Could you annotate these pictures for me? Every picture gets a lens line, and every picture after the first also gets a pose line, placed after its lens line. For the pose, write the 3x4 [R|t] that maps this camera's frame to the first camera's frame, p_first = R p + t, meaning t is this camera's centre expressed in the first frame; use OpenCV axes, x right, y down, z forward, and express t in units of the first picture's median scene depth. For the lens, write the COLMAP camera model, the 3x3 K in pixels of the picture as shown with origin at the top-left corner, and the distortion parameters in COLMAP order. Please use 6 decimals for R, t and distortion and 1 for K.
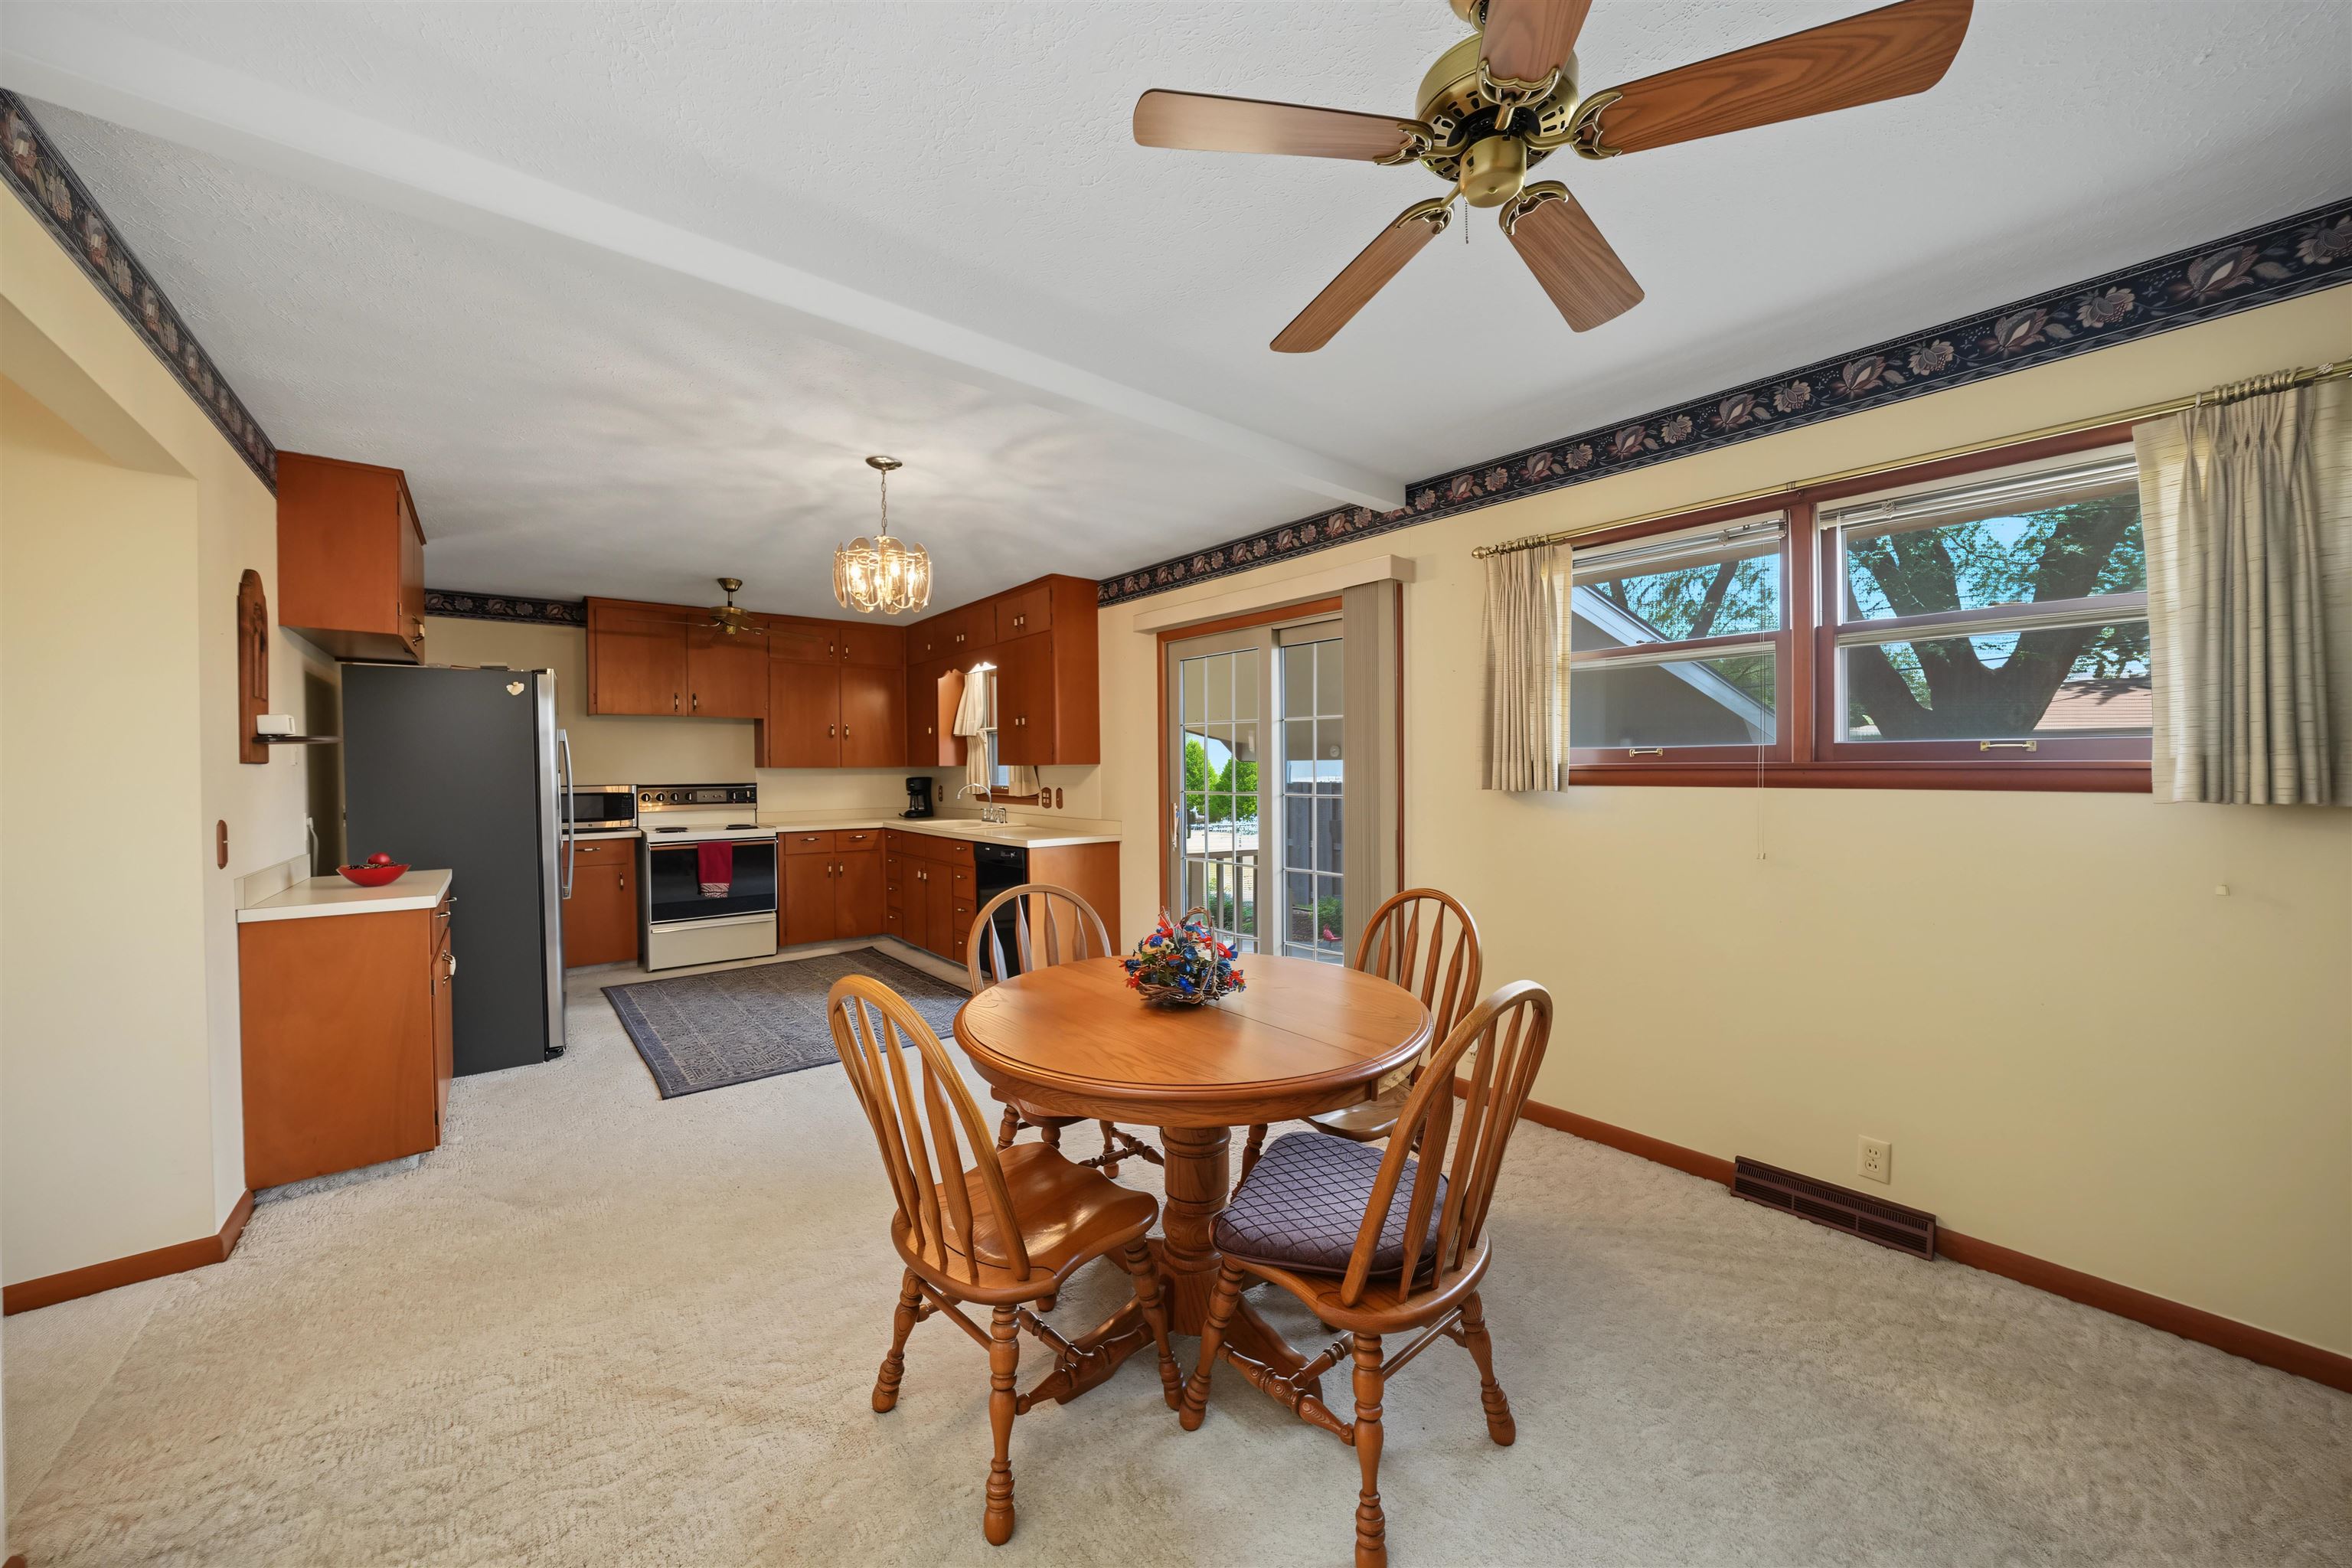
lens RADIAL K [[890.9, 0, 1176.0], [0, 890.9, 784.0], [0, 0, 1]] dist [0.008434, -0.000124]
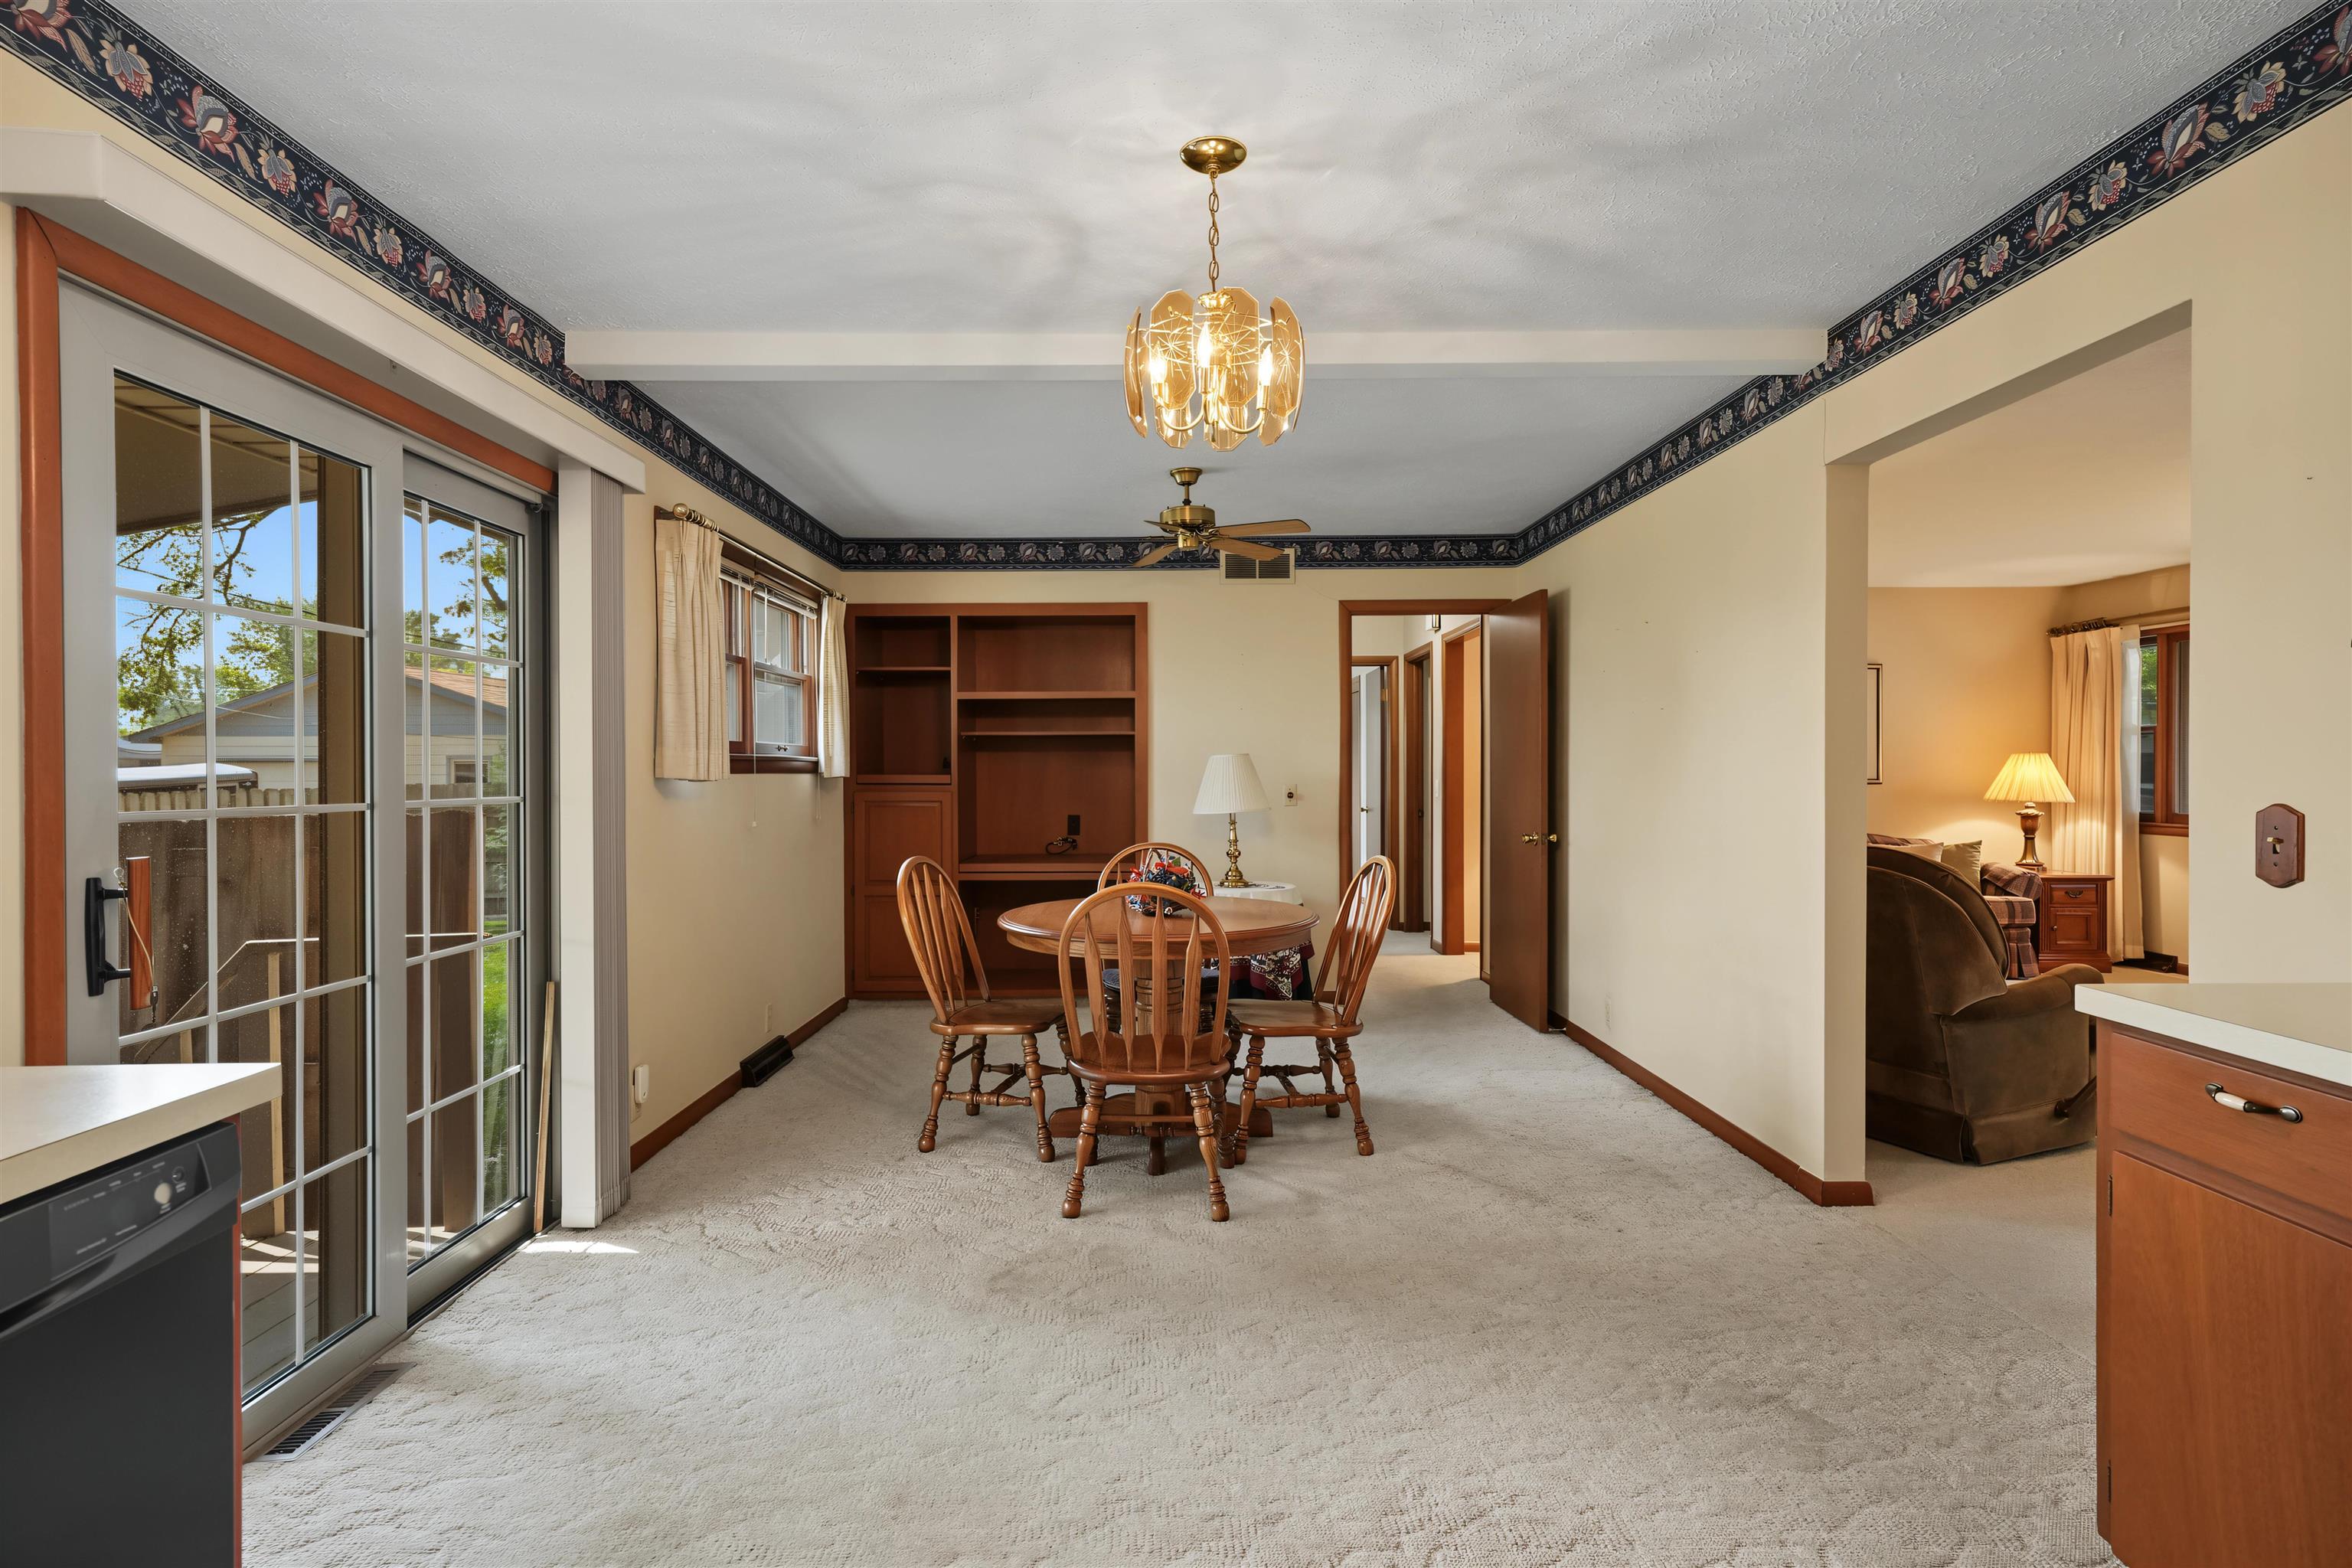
lens RADIAL K [[1157.4, 0, 1182.6], [0, 1157.4, 778.8], [0, 0, 1]] dist [0.000230, 0.007517]
pose [[-0.797636, 0.006513, 0.603105, -0.399753], [0.025045, 0.999437, 0.022330, -0.003018], [-0.602620, 0.032916, -0.797349, 0.868497]]
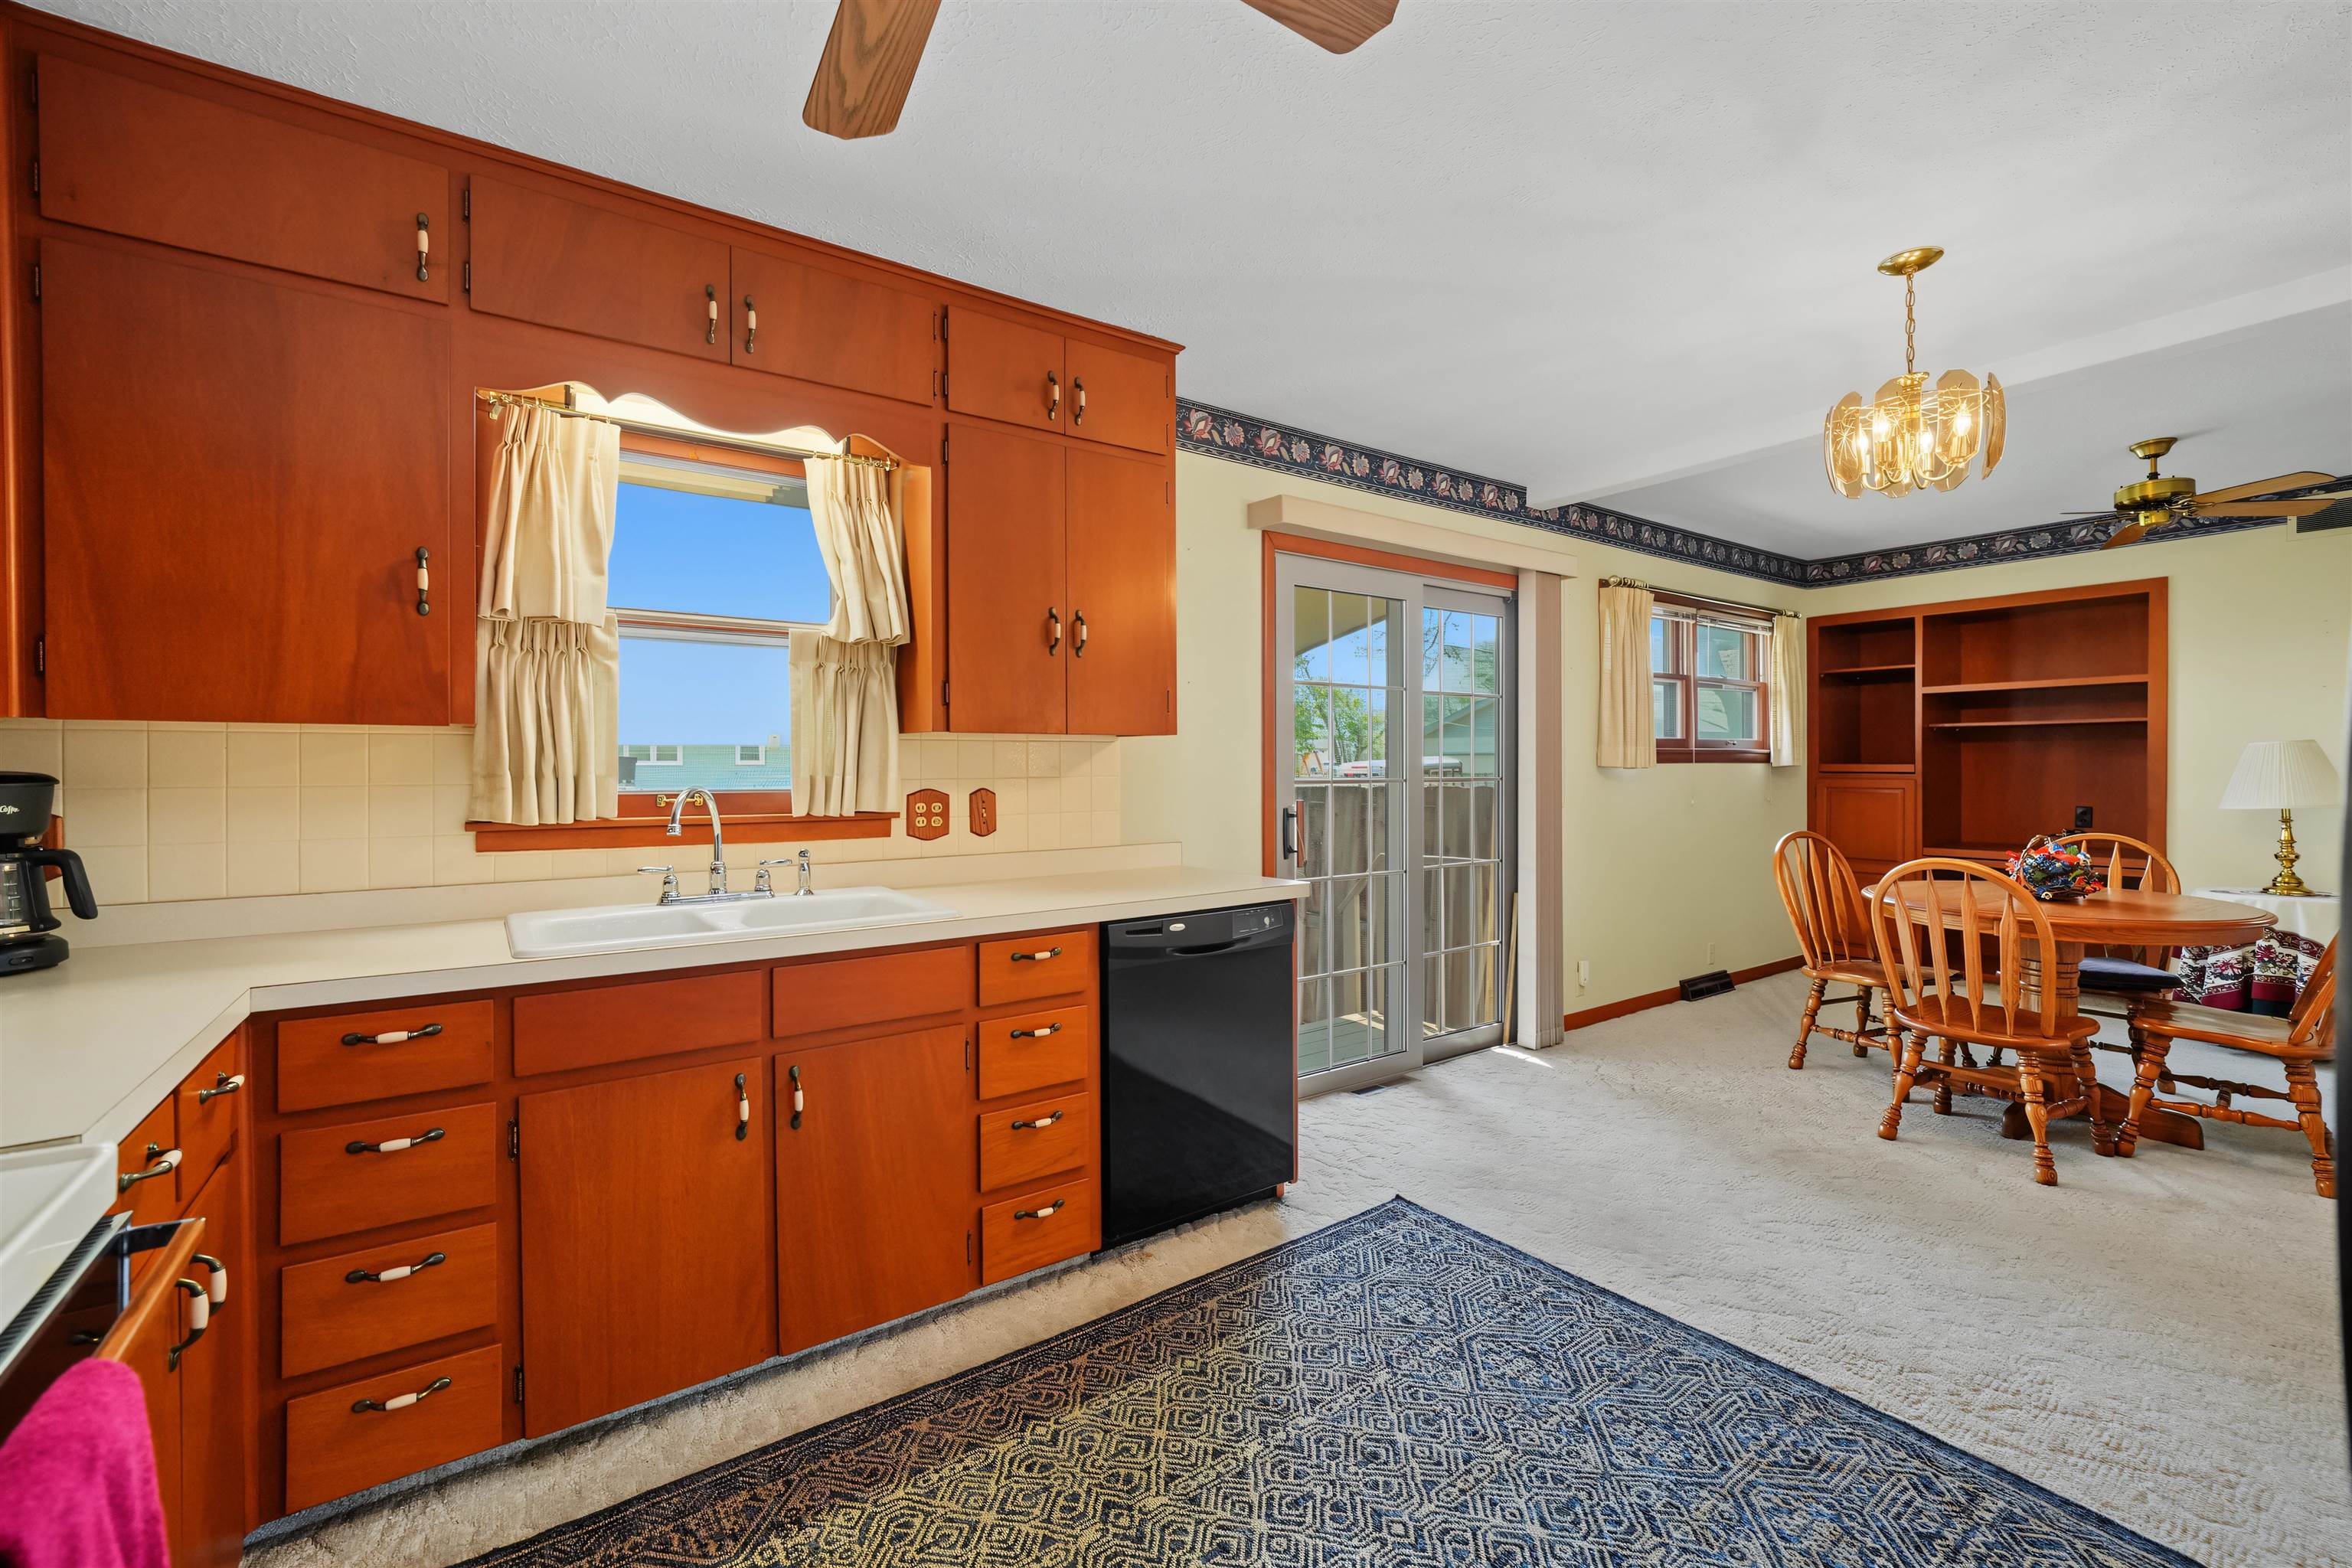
lens RADIAL K [[1000.1, 0, 1181.4], [0, 1000.1, 772.5], [0, 0, 1]] dist [-0.004602, 0.000150]
pose [[0.042091, -0.000244, 0.999114, -0.587646], [0.028393, 0.999596, -0.000953, -0.000171], [-0.998710, 0.028408, 0.042081, 0.836541]]
